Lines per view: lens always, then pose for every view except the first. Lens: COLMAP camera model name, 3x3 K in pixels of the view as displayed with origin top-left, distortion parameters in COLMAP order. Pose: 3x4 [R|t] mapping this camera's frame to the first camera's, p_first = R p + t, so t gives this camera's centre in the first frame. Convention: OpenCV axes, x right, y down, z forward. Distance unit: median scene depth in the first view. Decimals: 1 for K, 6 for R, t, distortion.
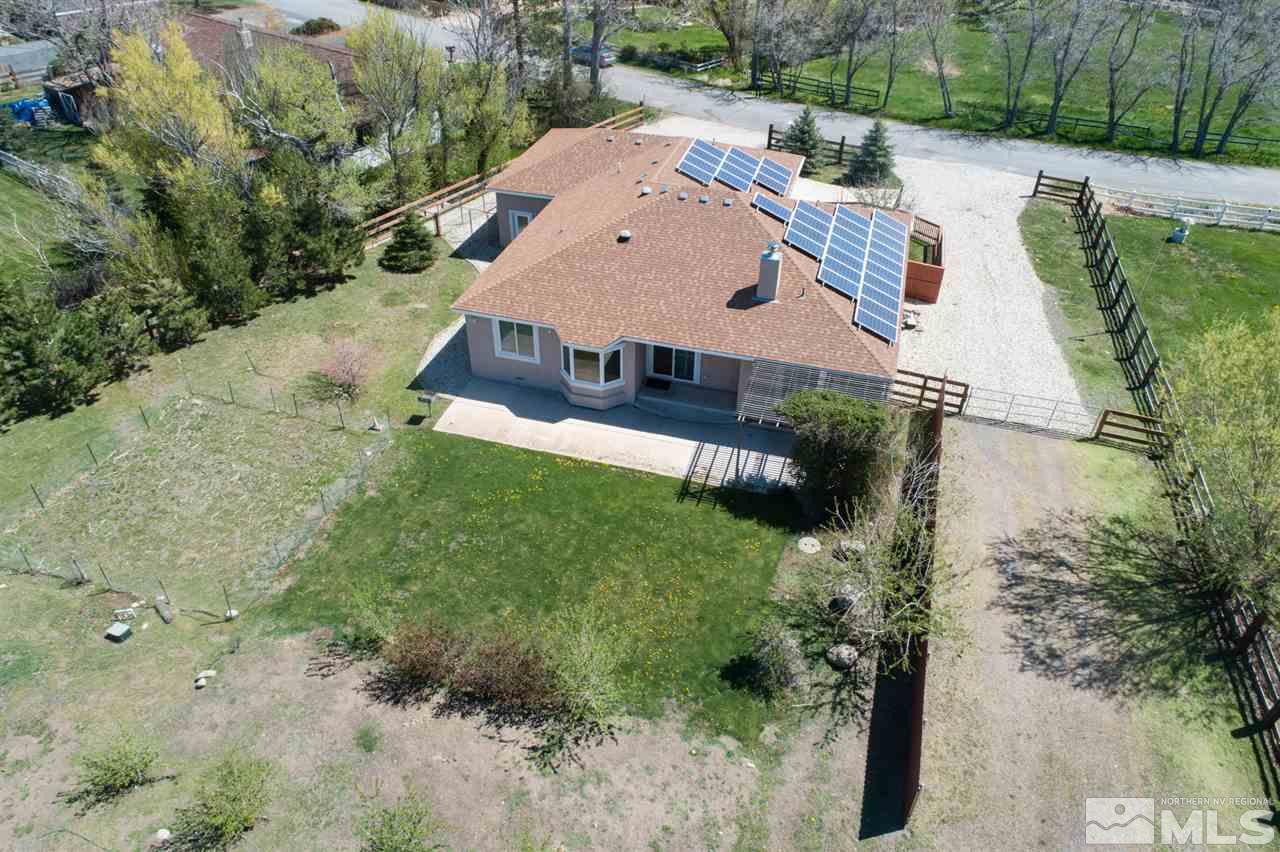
lens RADIAL K [[854.6, 0, 640.7], [0, 854.6, 425.5], [0, 0, 1]] dist [-0.010770, 0.005845]
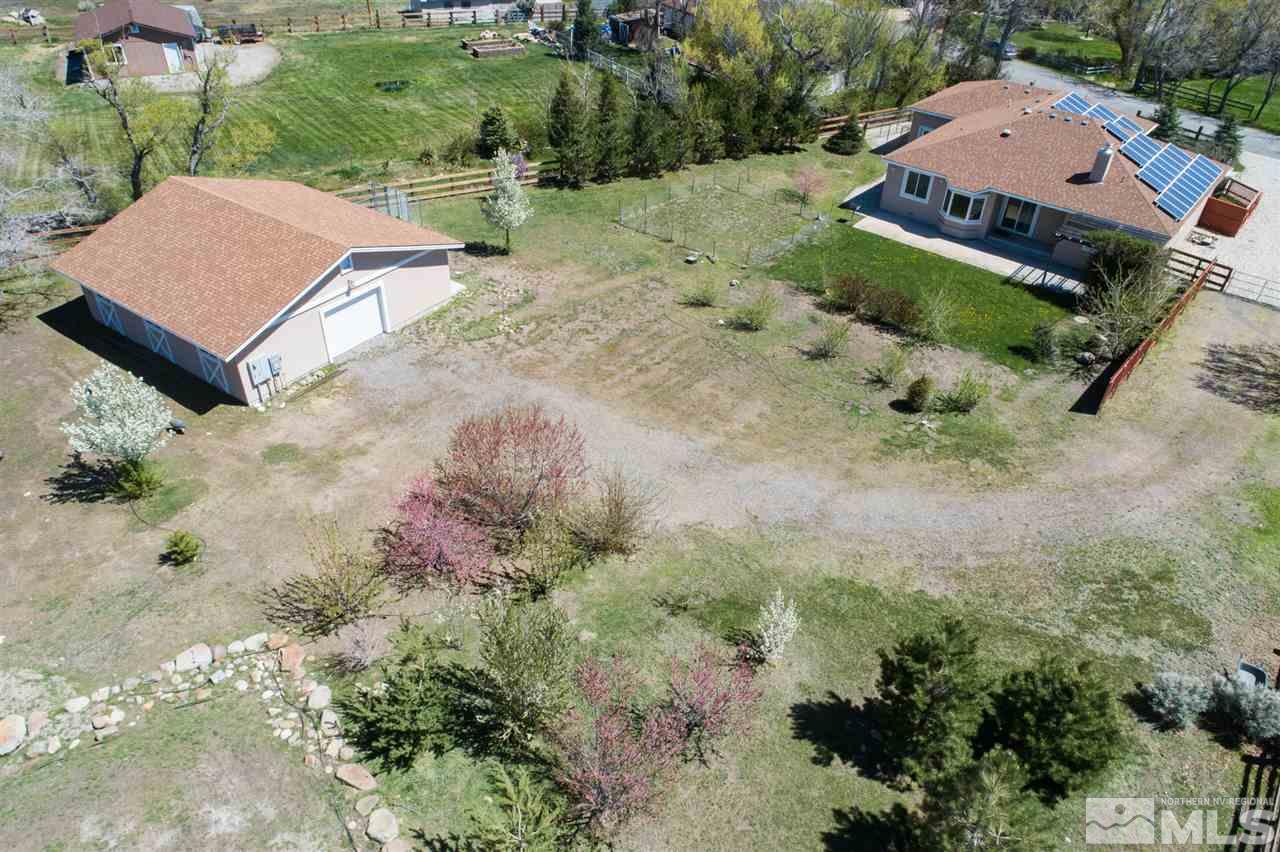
lens RADIAL K [[854.6, 0, 638.5], [0, 854.6, 424.9], [0, 0, 1]] dist [-0.010770, 0.005845]
pose [[0.912997, 0.256100, -0.317567, -0.001663], [-0.262445, 0.964663, 0.023425, 0.420778], [0.312344, 0.061957, 0.947947, -0.622008]]
